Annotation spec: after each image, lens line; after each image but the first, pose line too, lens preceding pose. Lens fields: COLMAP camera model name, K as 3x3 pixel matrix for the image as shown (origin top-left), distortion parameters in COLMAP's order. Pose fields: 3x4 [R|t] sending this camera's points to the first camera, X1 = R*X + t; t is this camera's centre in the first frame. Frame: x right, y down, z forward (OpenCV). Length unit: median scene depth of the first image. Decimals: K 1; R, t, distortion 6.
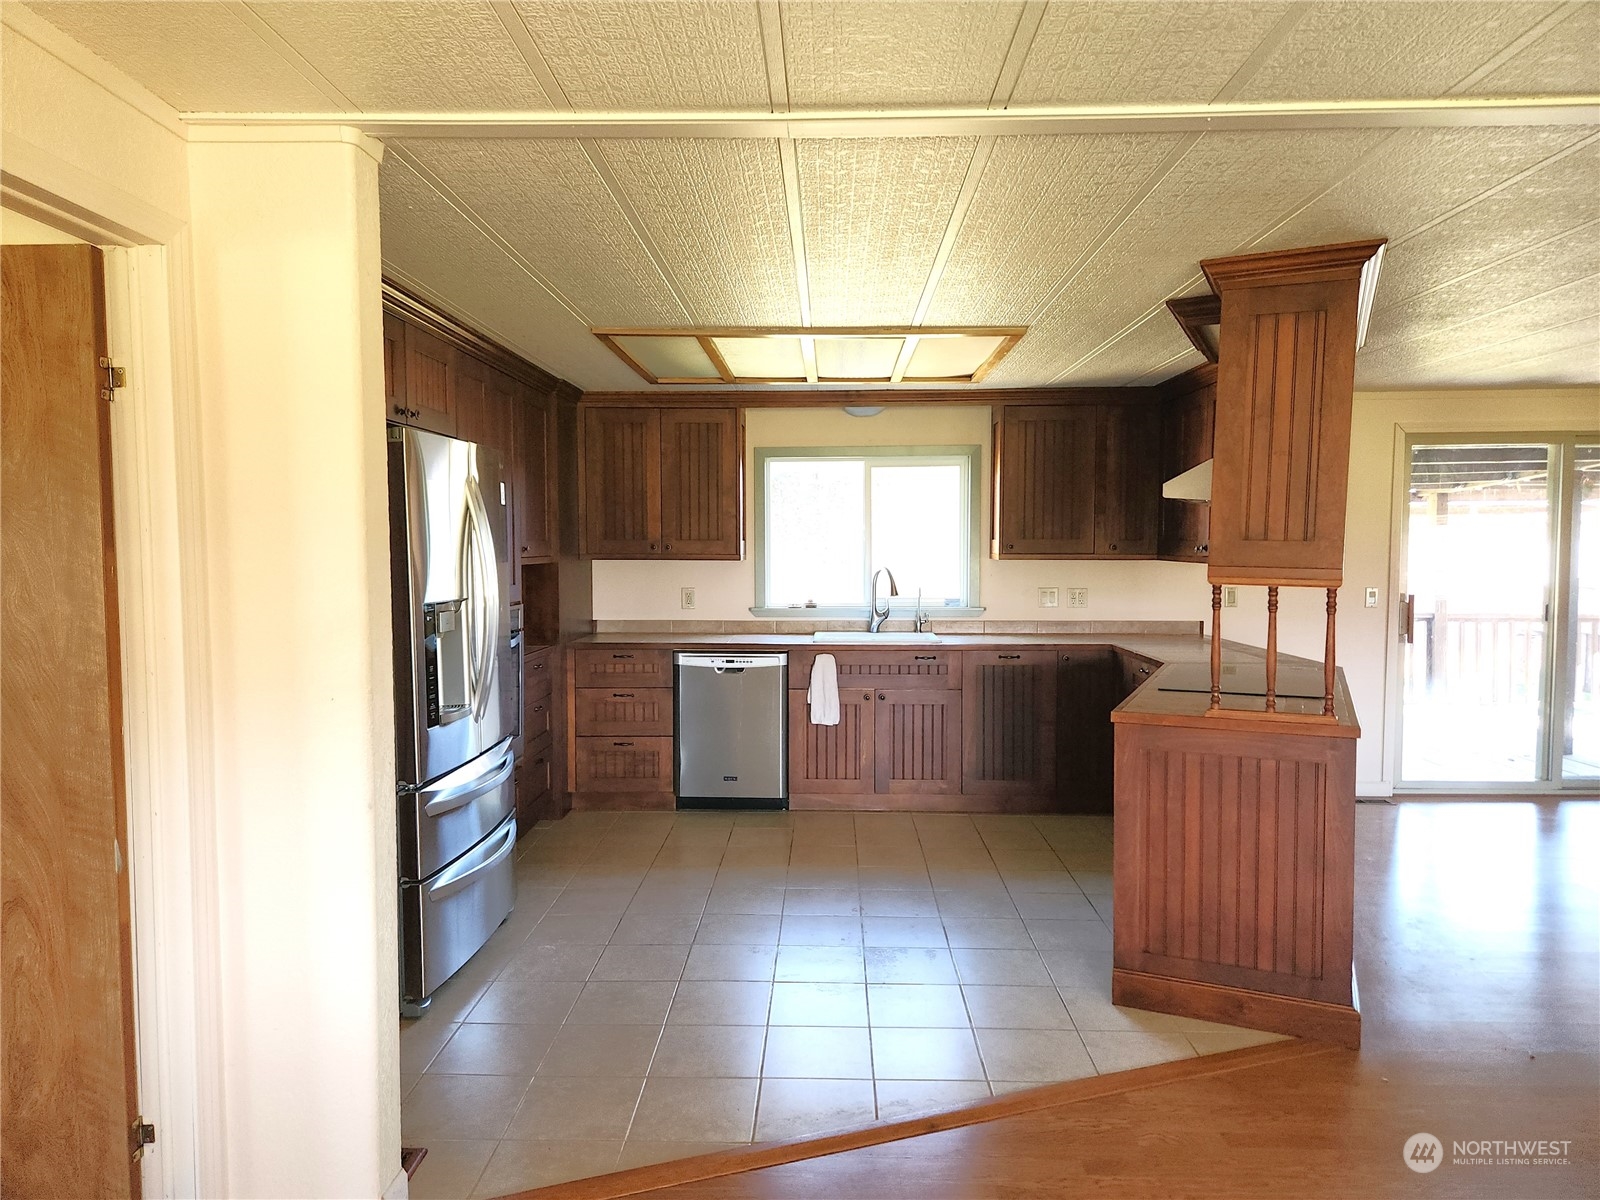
lens RADIAL K [[1094.7, 0, 805.1], [0, 1094.7, 612.0], [0, 0, 1]] dist [0.062177, -0.062410]
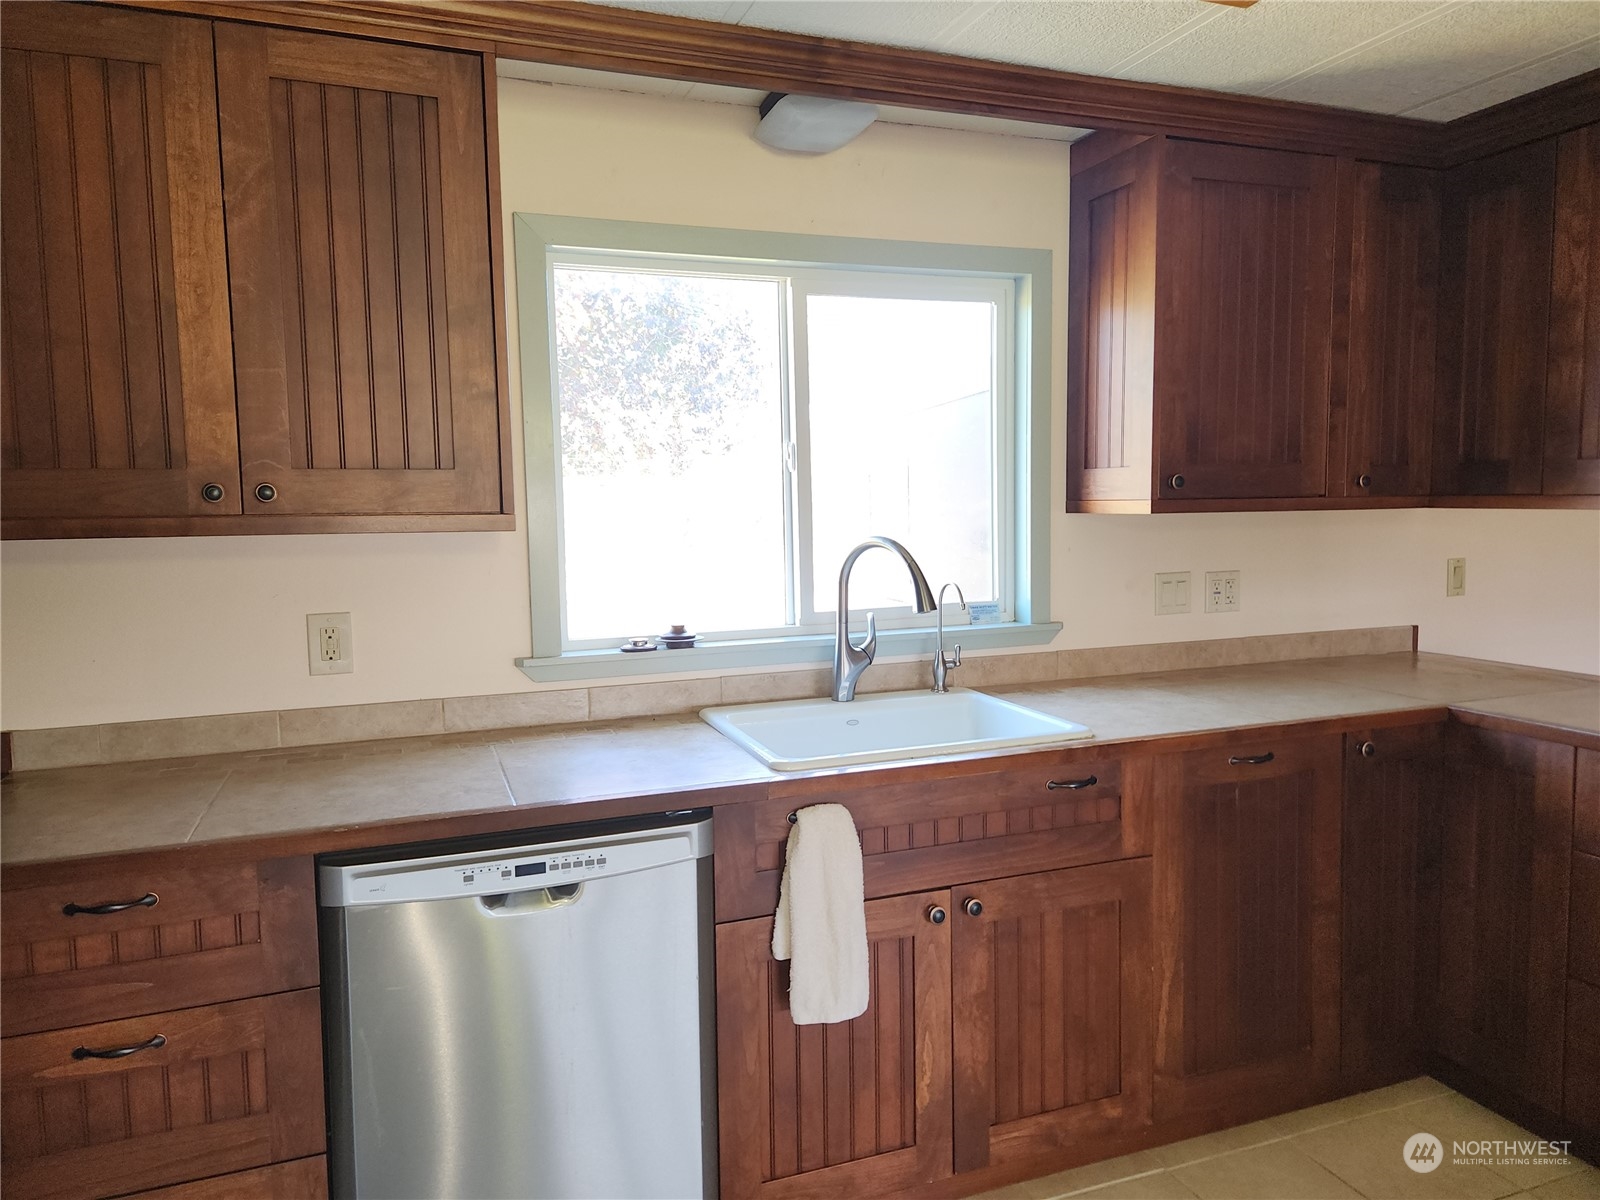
lens RADIAL K [[1094.7, 0, 826.1], [0, 1094.7, 593.6], [0, 0, 1]] dist [0.062177, -0.062410]
pose [[0.923780, -0.045509, 0.380211, -0.164082], [0.039268, 0.998937, 0.024160, -0.053205], [-0.380906, -0.007388, 0.924584, 1.081617]]
